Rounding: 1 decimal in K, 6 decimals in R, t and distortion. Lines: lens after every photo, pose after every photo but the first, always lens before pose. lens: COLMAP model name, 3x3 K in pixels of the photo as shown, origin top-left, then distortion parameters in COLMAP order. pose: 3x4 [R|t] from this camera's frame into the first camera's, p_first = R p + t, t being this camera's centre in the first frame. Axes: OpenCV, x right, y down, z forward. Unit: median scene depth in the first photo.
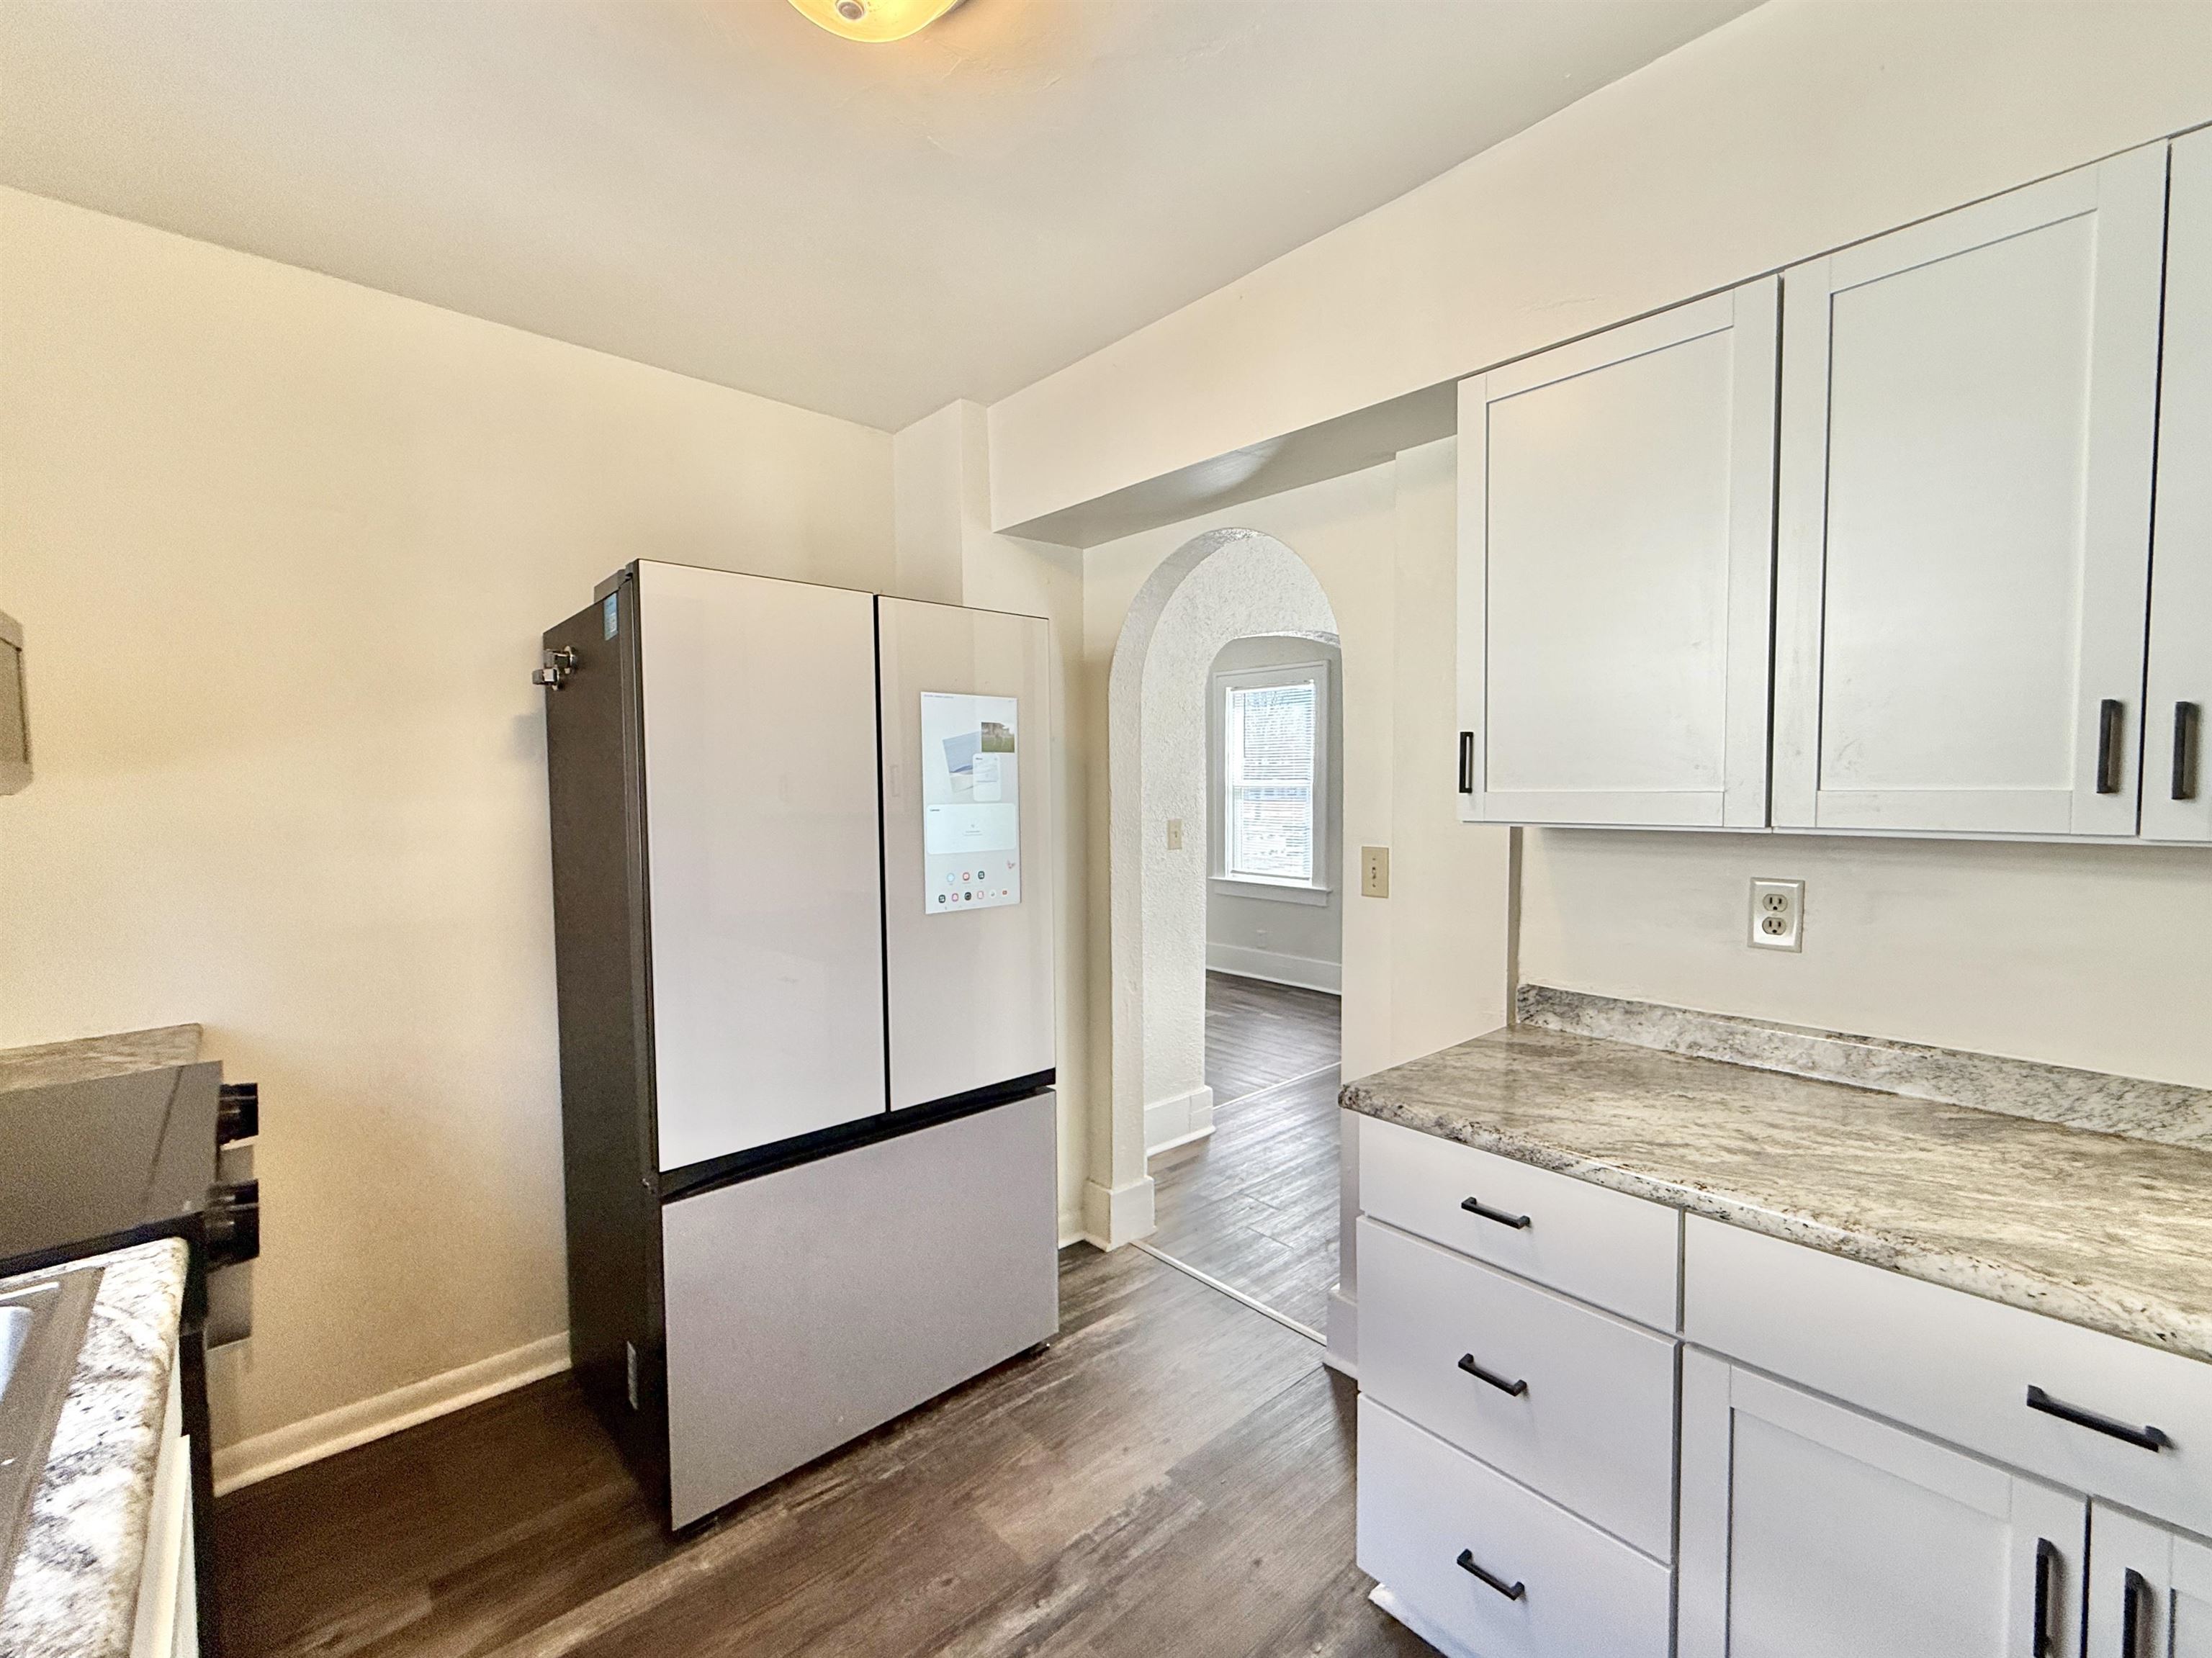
lens RADIAL K [[901.0, 0, 1096.8], [0, 901.0, 831.2], [0, 0, 1]] dist [-0.000167, 0.000142]
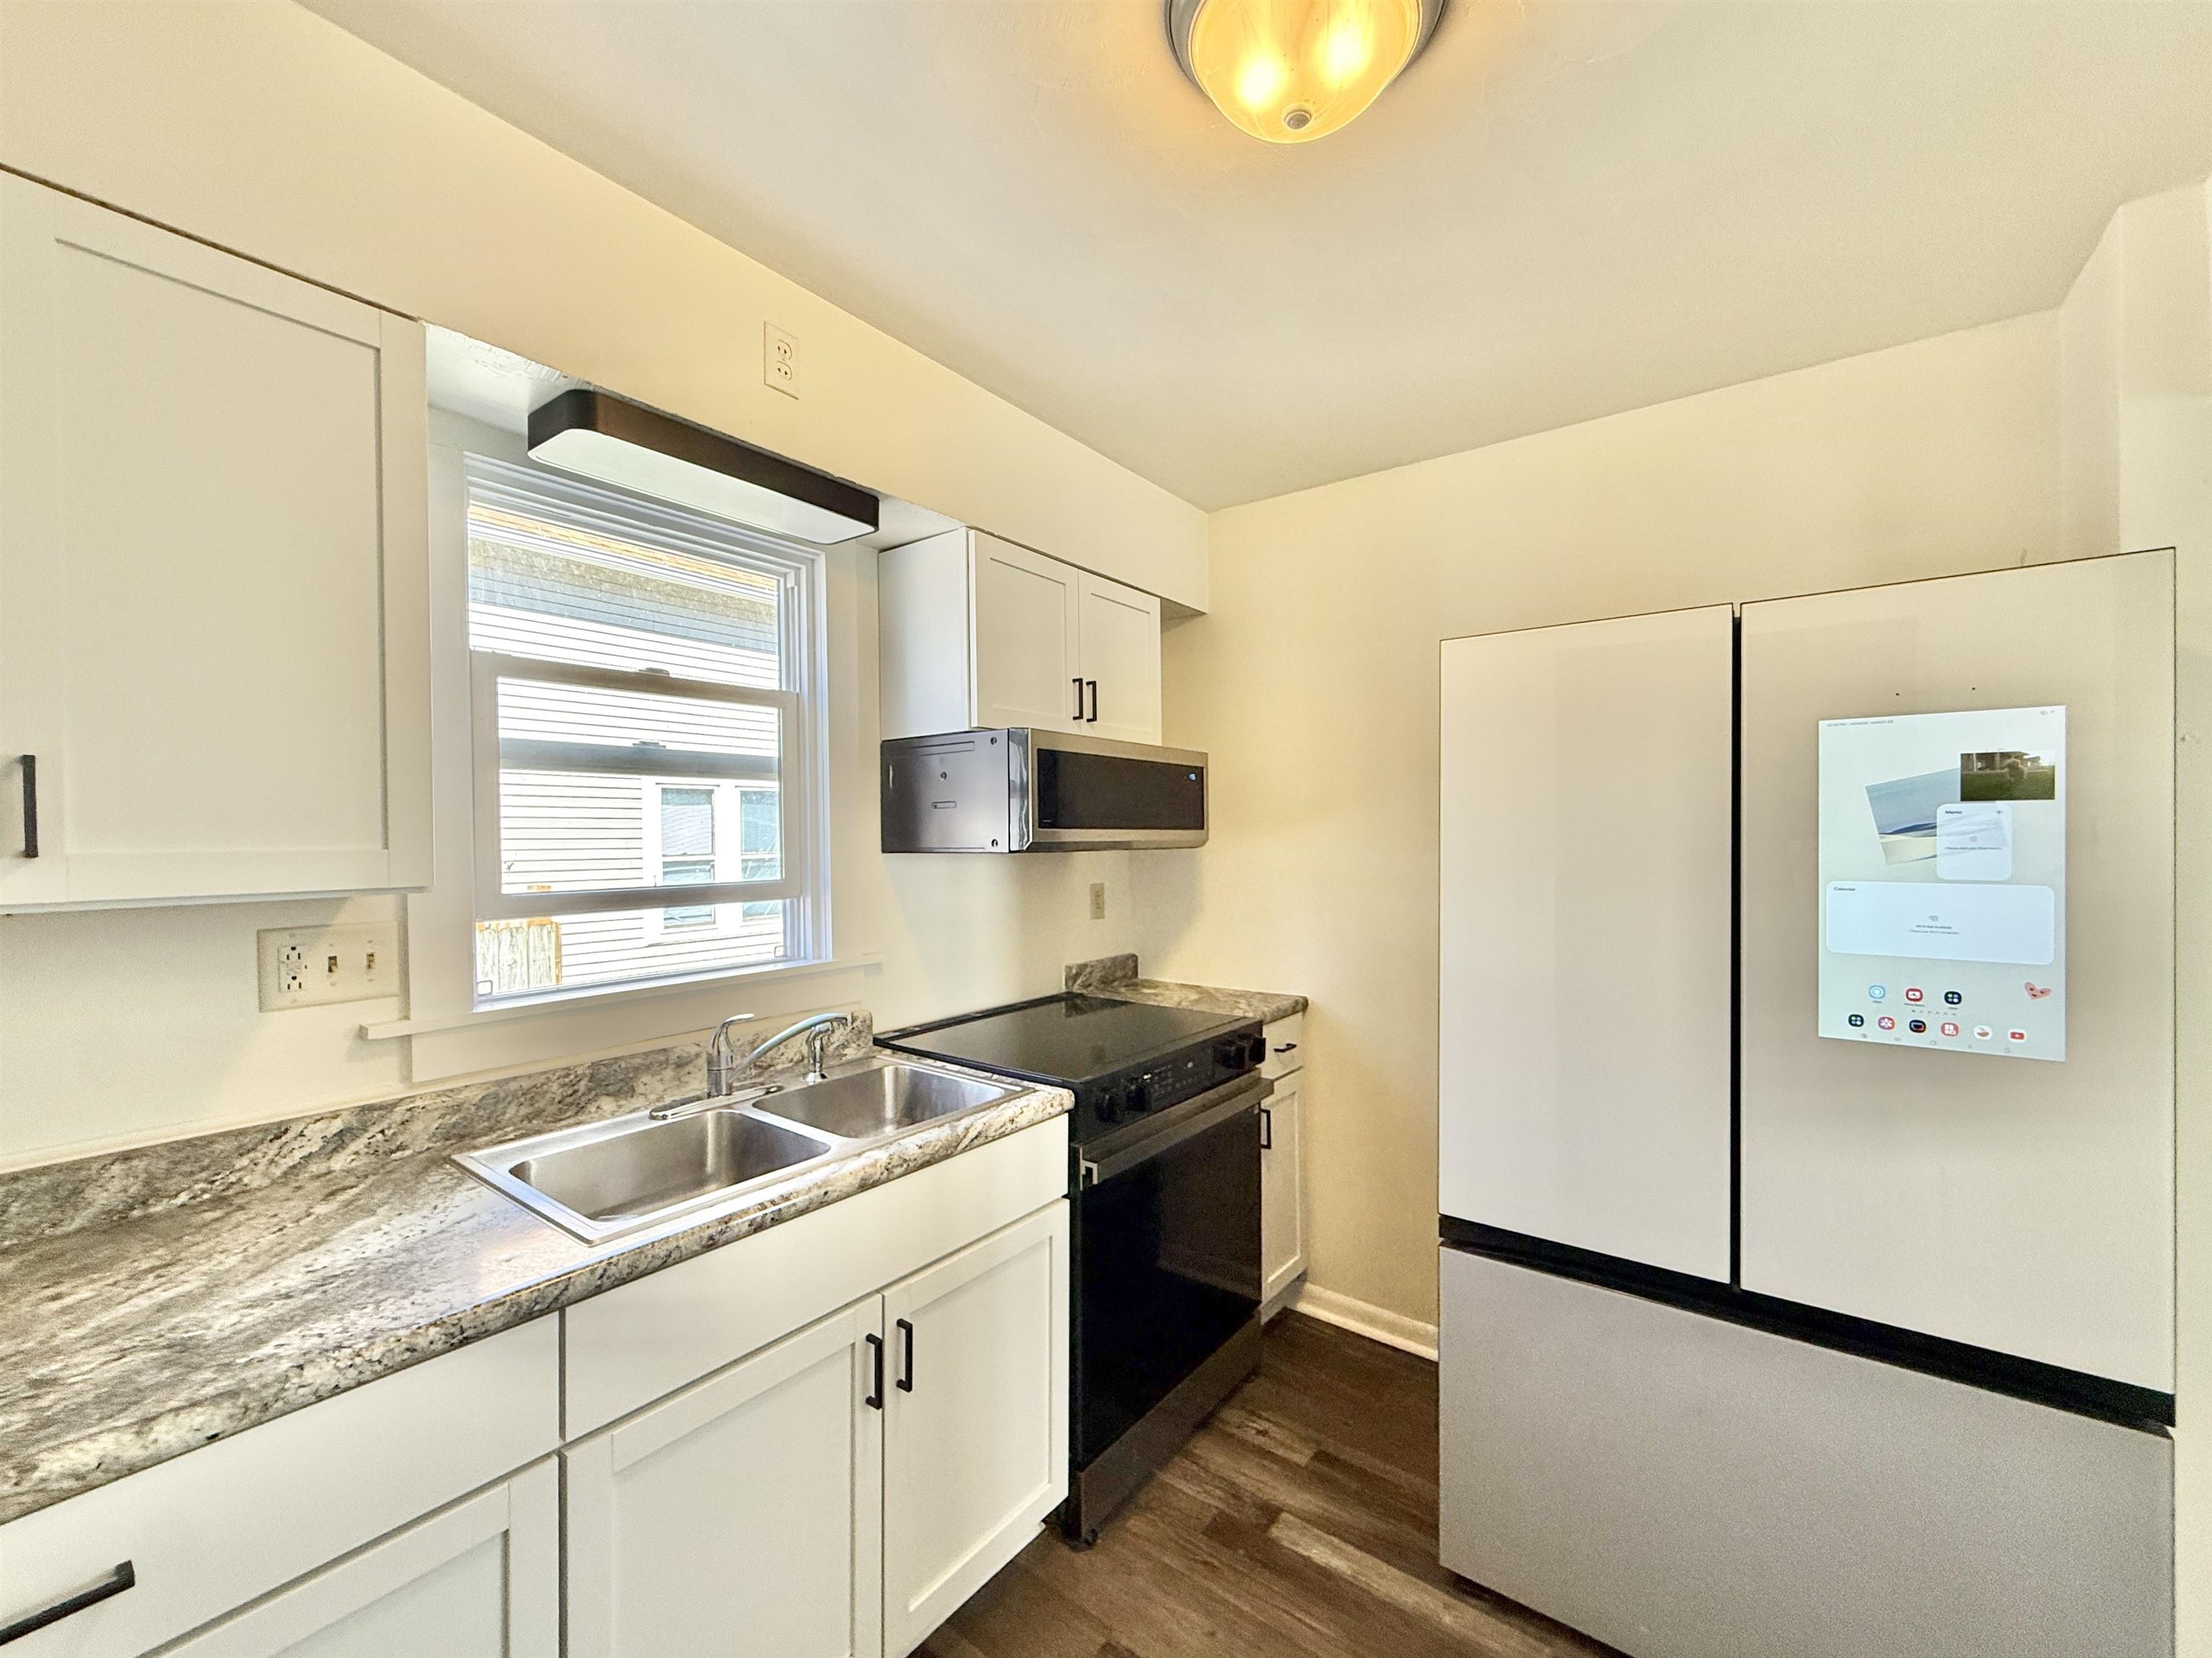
lens RADIAL K [[901.0, 0, 1096.8], [0, 901.0, 831.2], [0, 0, 1]] dist [-0.000167, 0.000142]
pose [[0.203969, 0.007989, -0.978945, 0.379354], [-0.045050, 0.998984, -0.001234, -0.041205], [0.977940, 0.044353, 0.204121, 0.298250]]
